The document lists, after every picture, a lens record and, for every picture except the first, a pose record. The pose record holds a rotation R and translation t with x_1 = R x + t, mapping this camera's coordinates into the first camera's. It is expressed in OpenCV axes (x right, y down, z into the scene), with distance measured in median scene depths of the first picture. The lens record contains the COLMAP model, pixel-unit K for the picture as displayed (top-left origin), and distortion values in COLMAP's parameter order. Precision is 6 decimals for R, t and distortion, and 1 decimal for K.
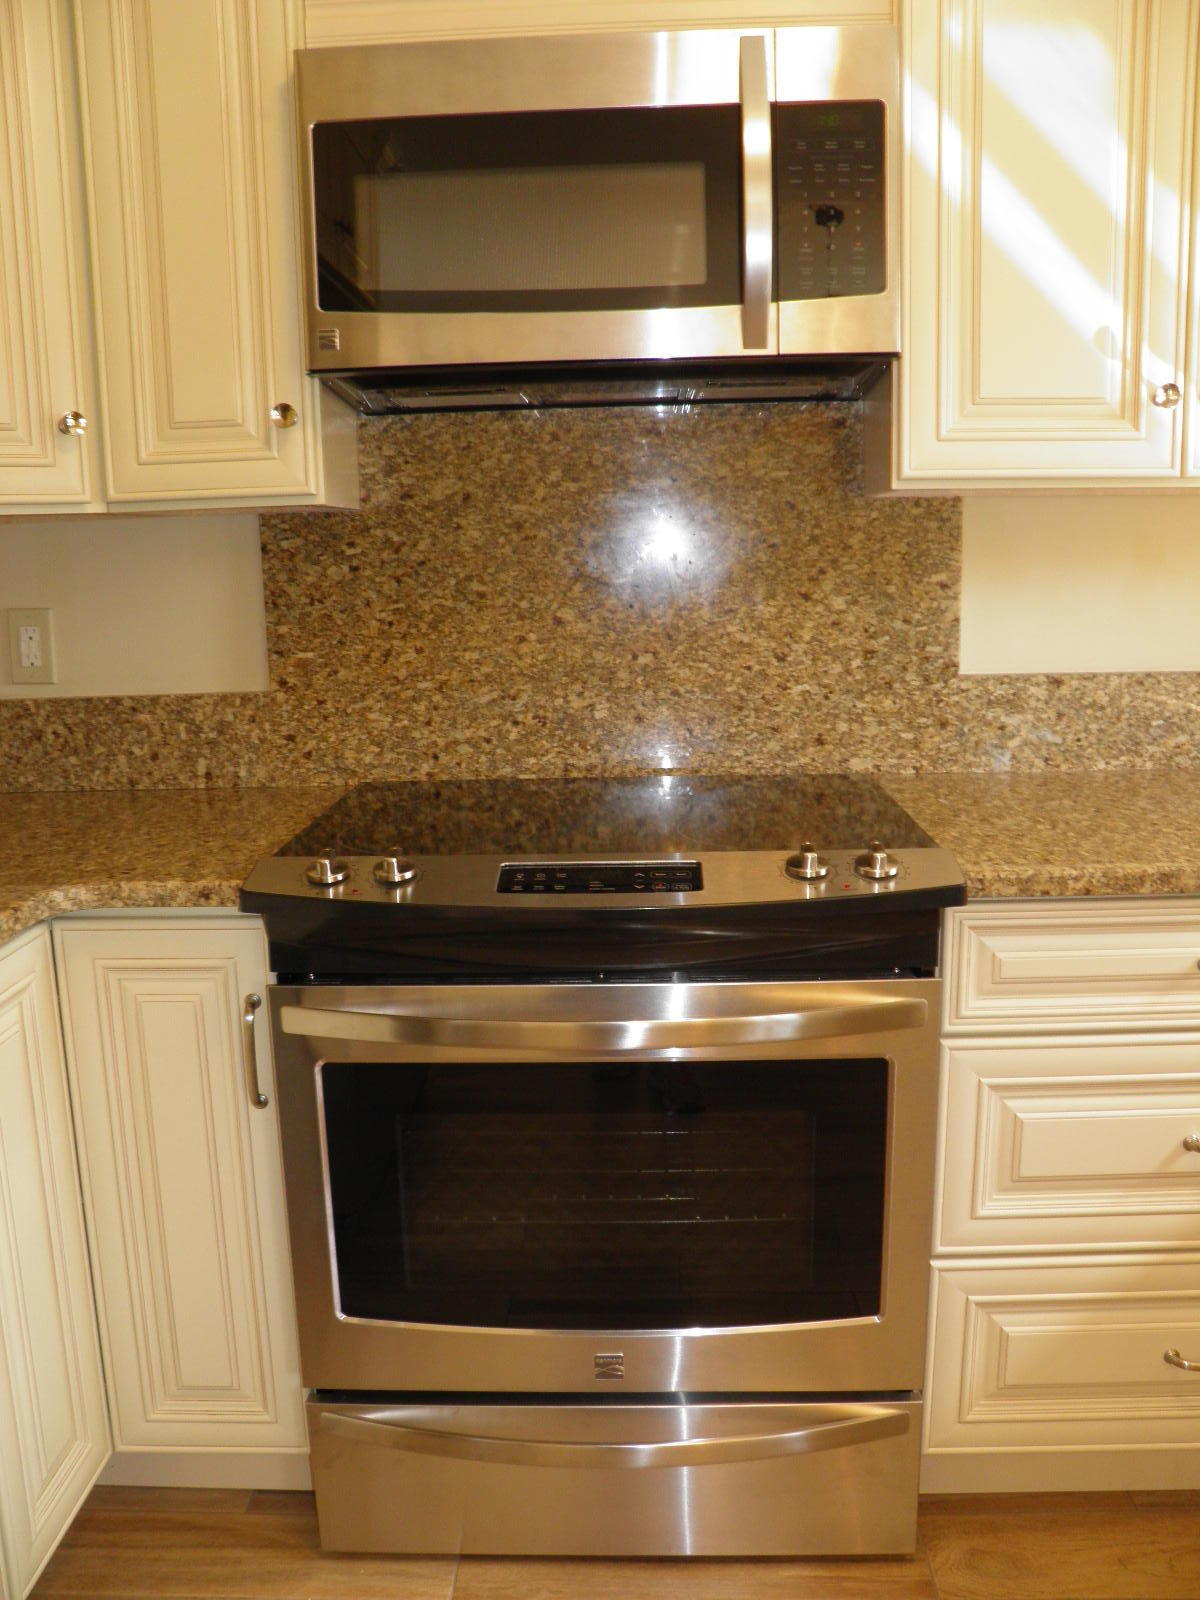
lens RADIAL K [[1312.8, 0, 591.3], [0, 1312.8, 791.1], [0, 0, 1]] dist [-0.119375, 0.036050]
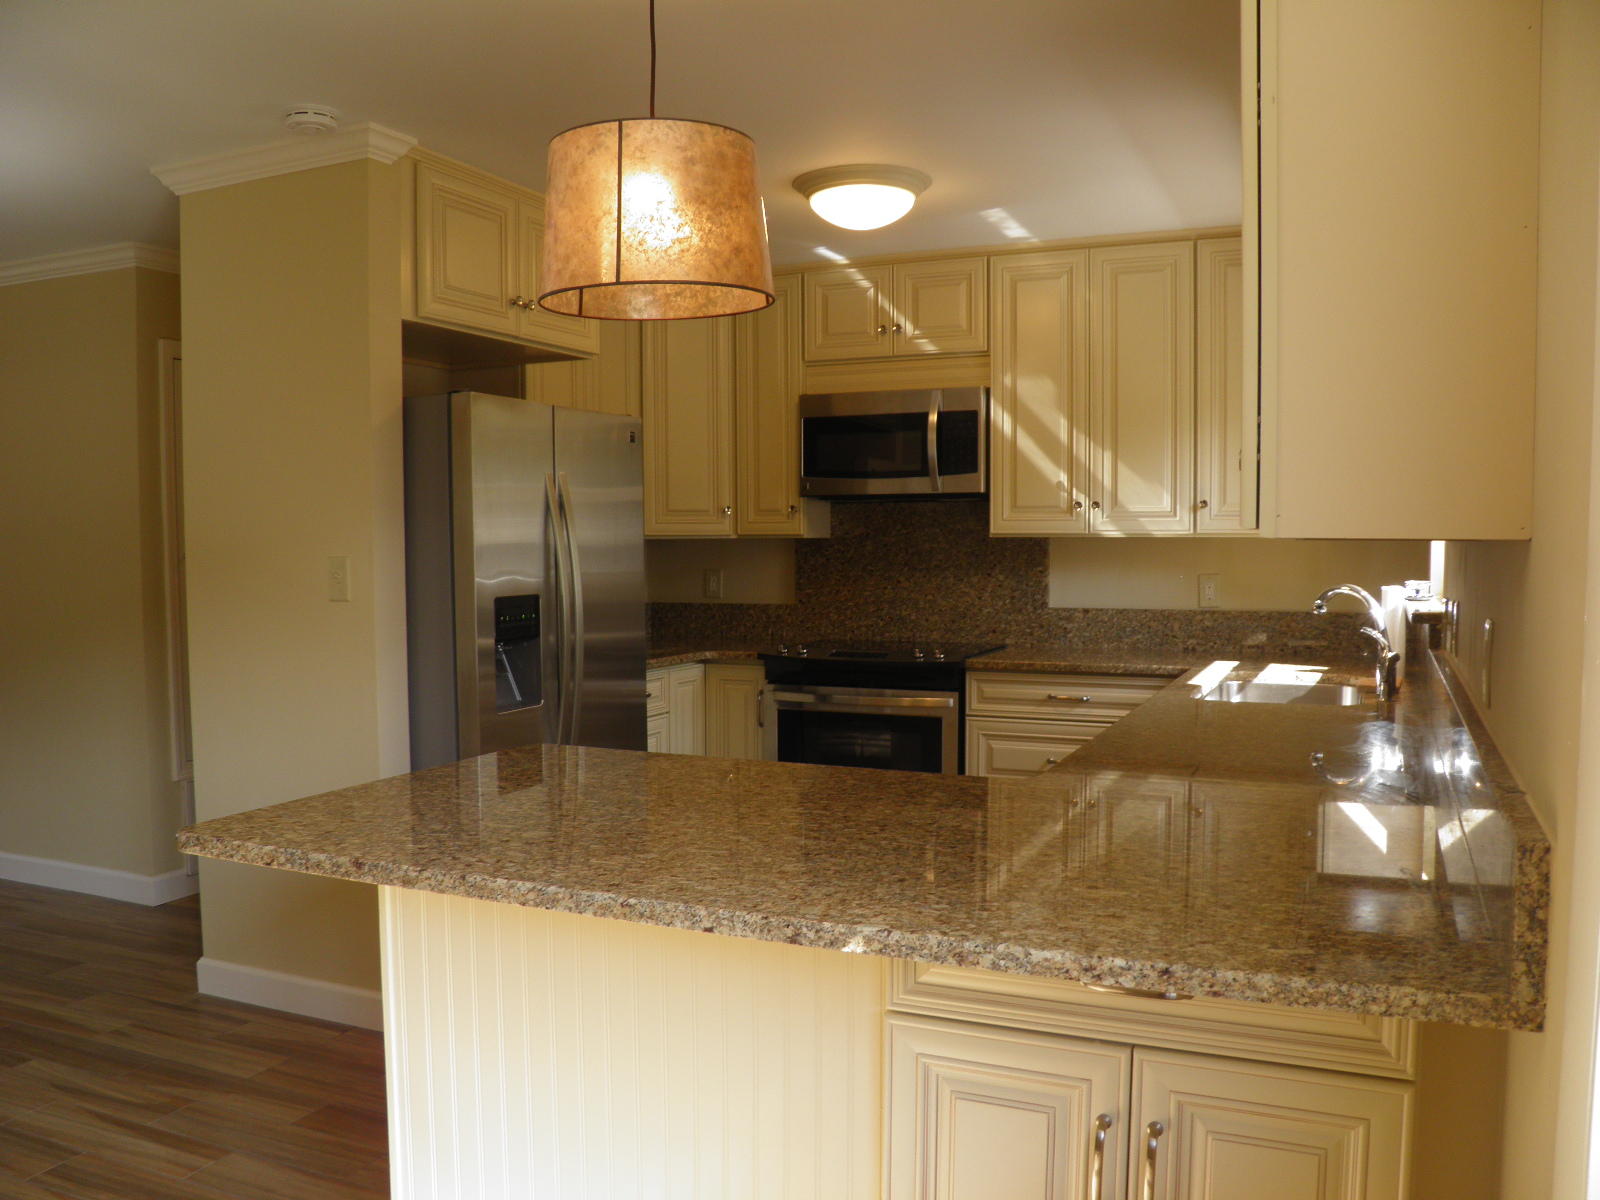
lens RADIAL K [[1312.8, 0, 803.9], [0, 1312.8, 606.0], [0, 0, 1]] dist [-0.119375, 0.036050]
pose [[0.927593, 0.038426, -0.371611, 0.786972], [-0.086159, 0.989886, -0.112705, 0.234763], [0.363522, 0.136562, 0.921522, -1.506878]]
